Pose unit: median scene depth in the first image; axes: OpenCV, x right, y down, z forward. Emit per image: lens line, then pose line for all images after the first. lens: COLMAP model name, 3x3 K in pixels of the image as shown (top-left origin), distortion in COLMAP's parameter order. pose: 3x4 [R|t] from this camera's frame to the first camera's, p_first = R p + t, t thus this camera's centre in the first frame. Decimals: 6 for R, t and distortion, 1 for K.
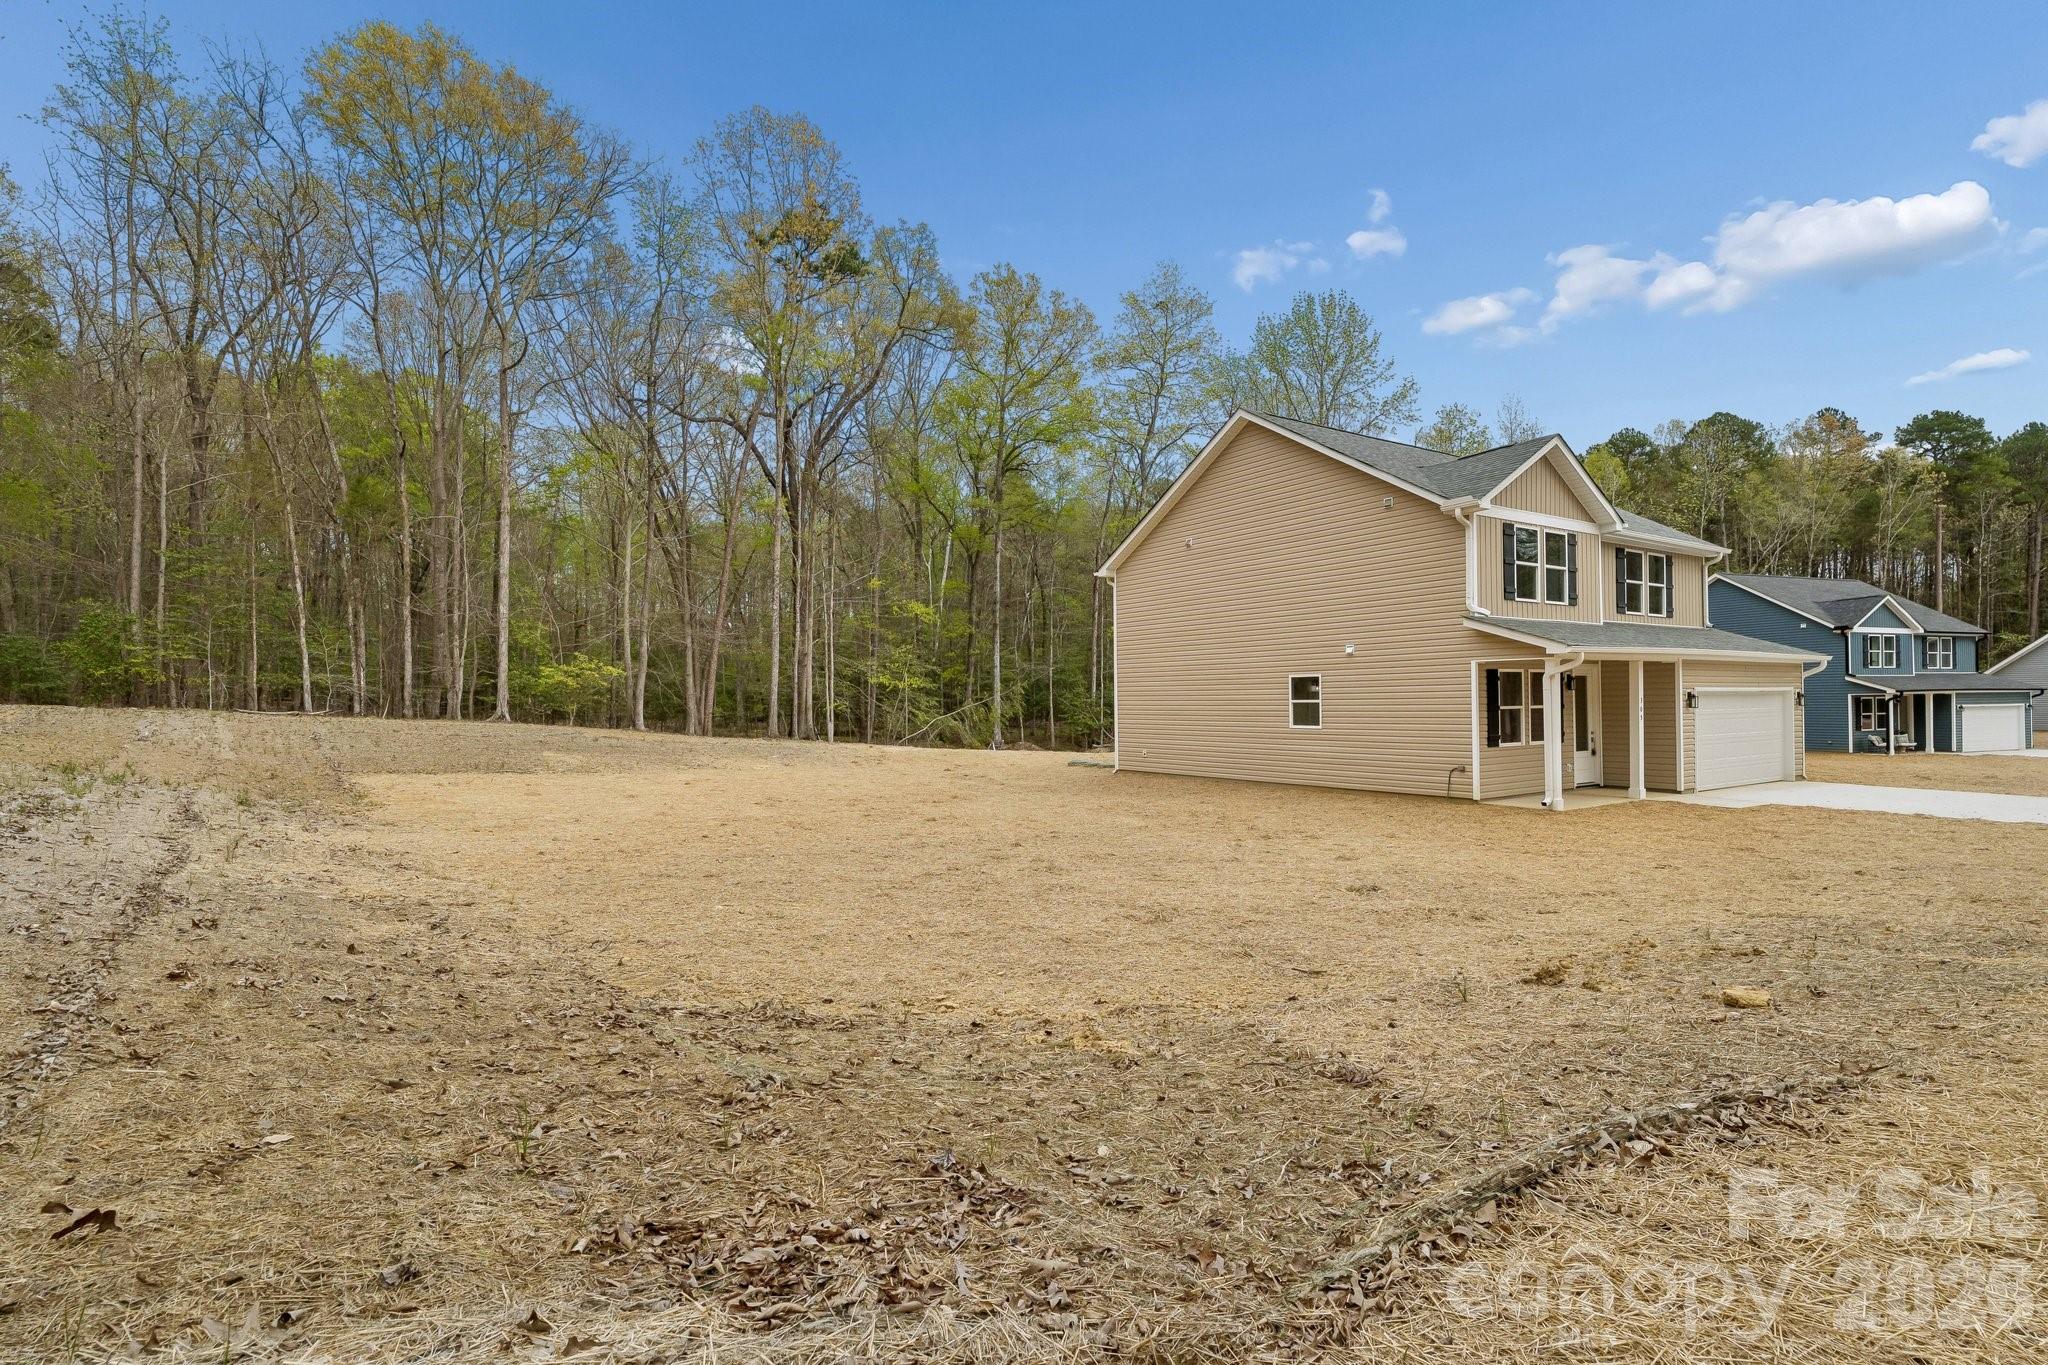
lens RADIAL K [[956.2, 0, 1022.5], [0, 956.2, 692.0], [0, 0, 1]] dist [0.000142, 0.000455]
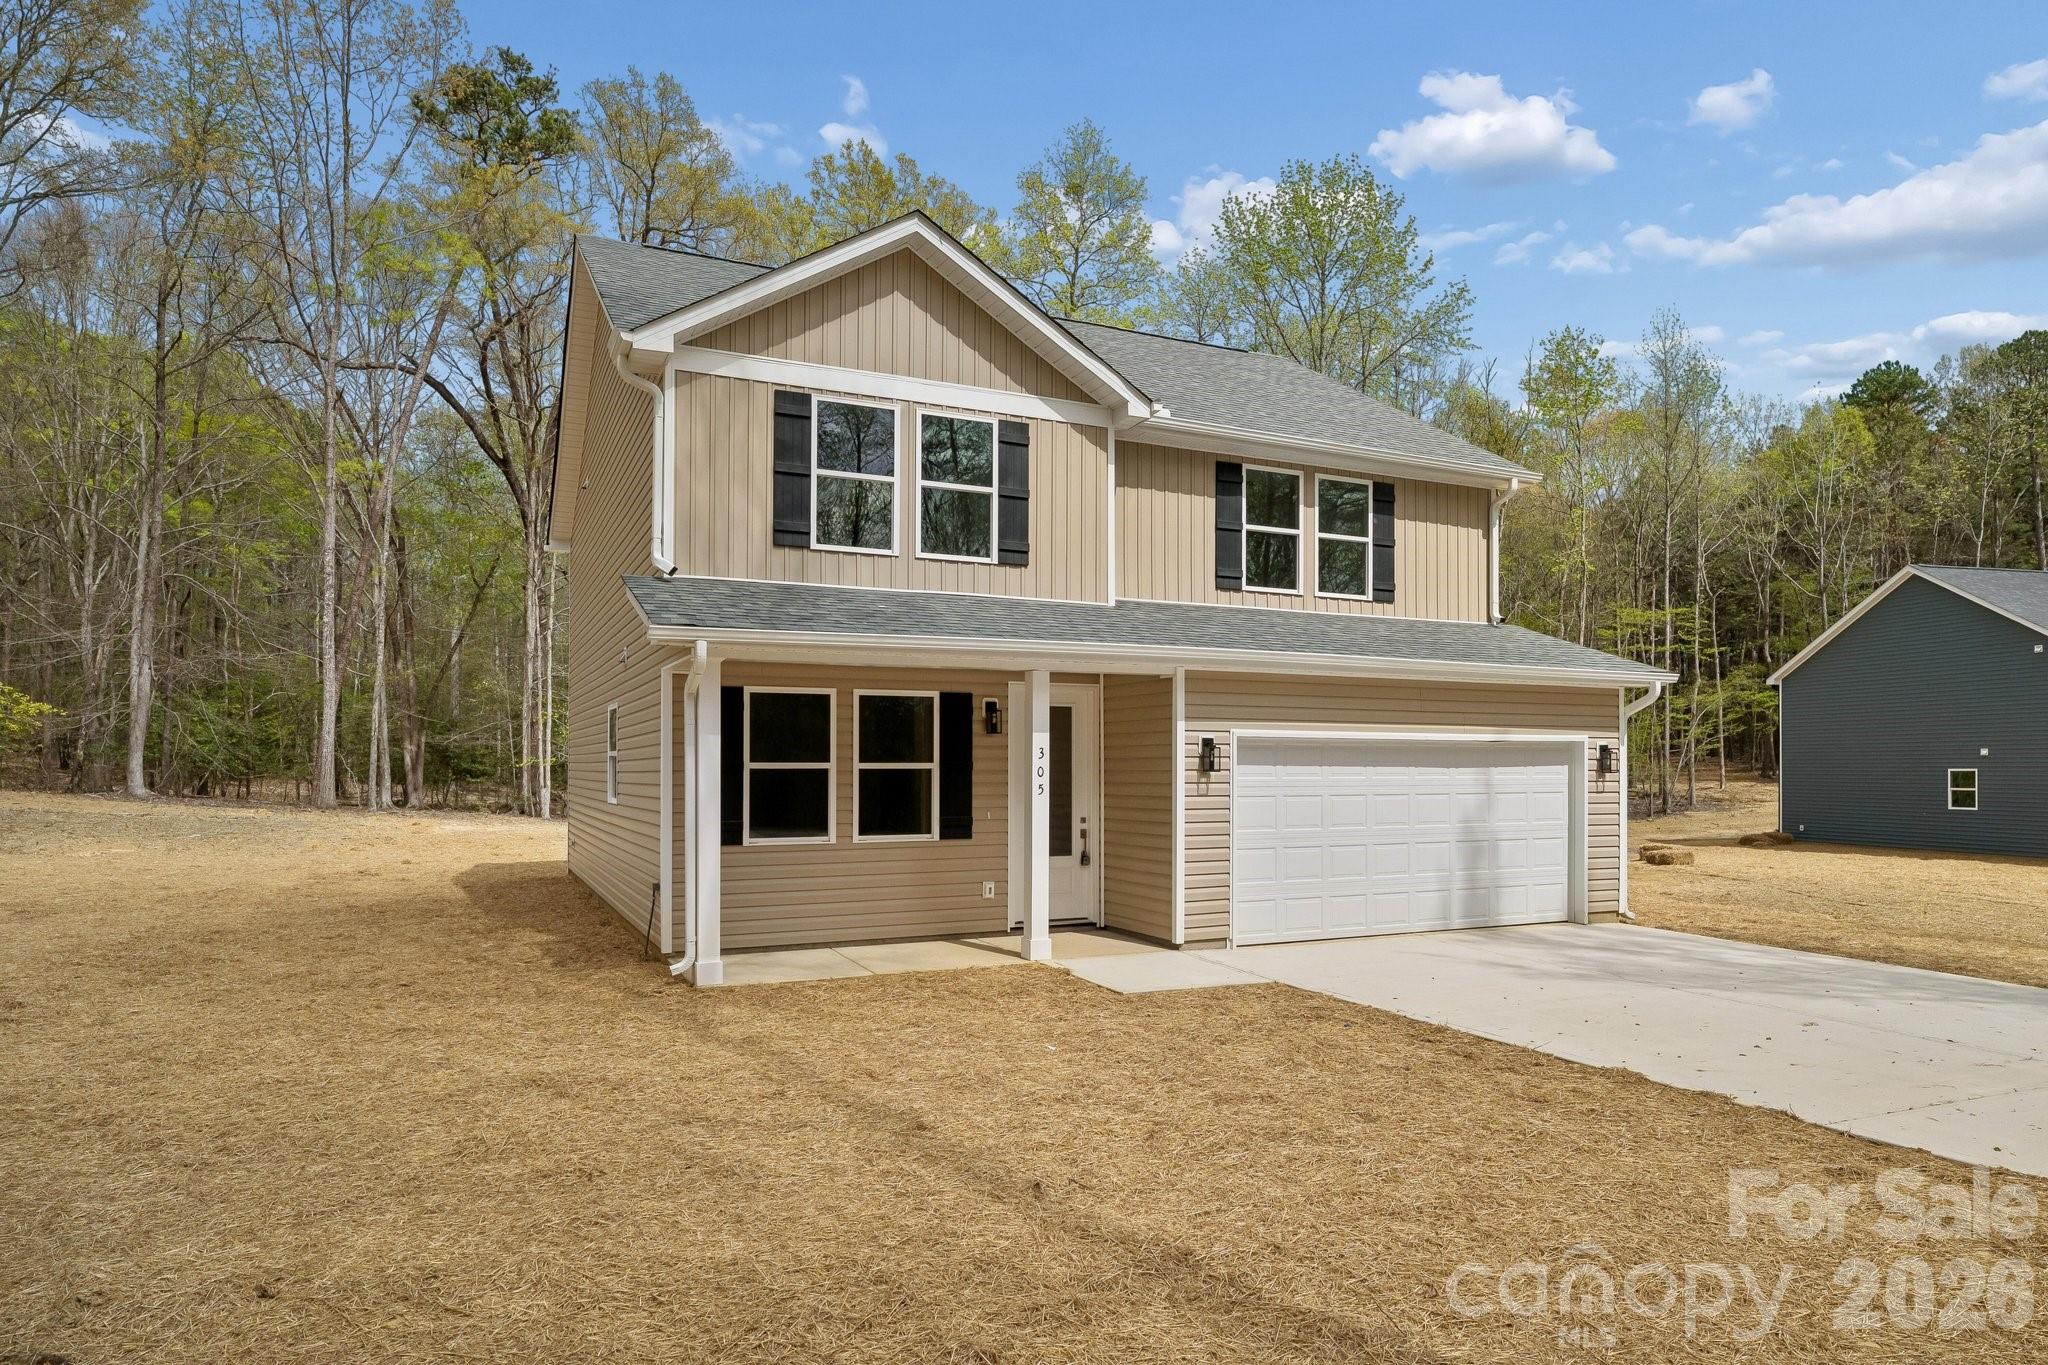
lens RADIAL K [[1197.7, 0, 1024.9], [0, 1197.7, 772.4], [0, 0, 1]] dist [-0.008284, 0.001271]
pose [[0.989494, 0.013308, -0.143958, 0.644115], [-0.011191, 0.999817, 0.015507, 0.007832], [0.144138, -0.013733, 0.989462, 0.361216]]
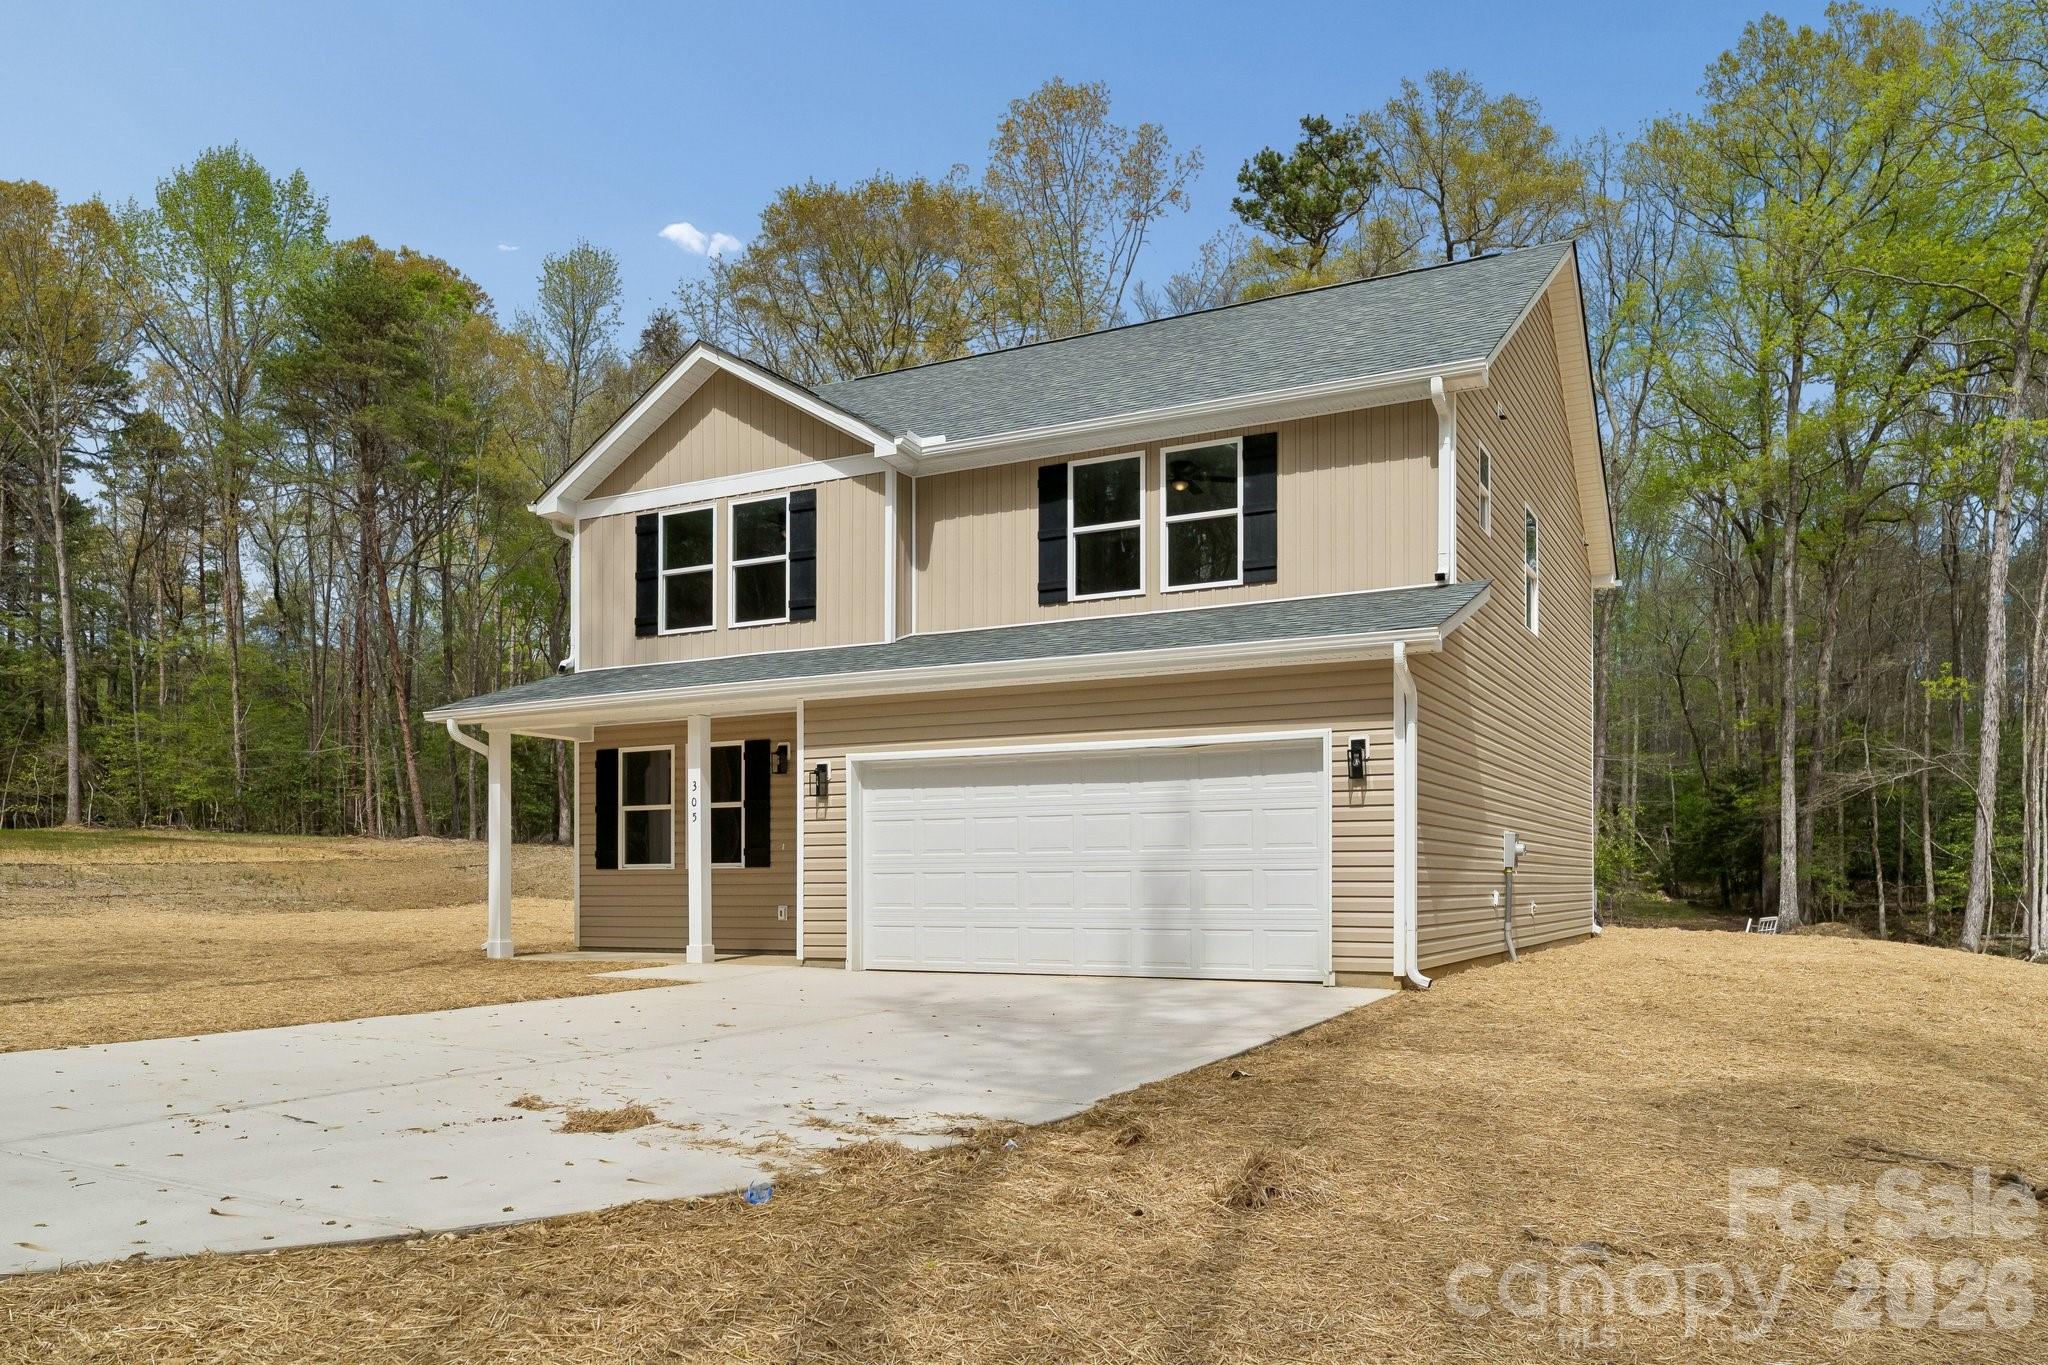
lens RADIAL K [[1426.9, 0, 1071.2], [0, 1426.9, 856.2], [0, 0, 1]] dist [0.000036, 0.000215]
pose [[0.513763, -0.003075, -0.857927, 1.304960], [0.011584, 0.999927, 0.003353, 0.043070], [0.857854, -0.011661, 0.513761, 0.676511]]
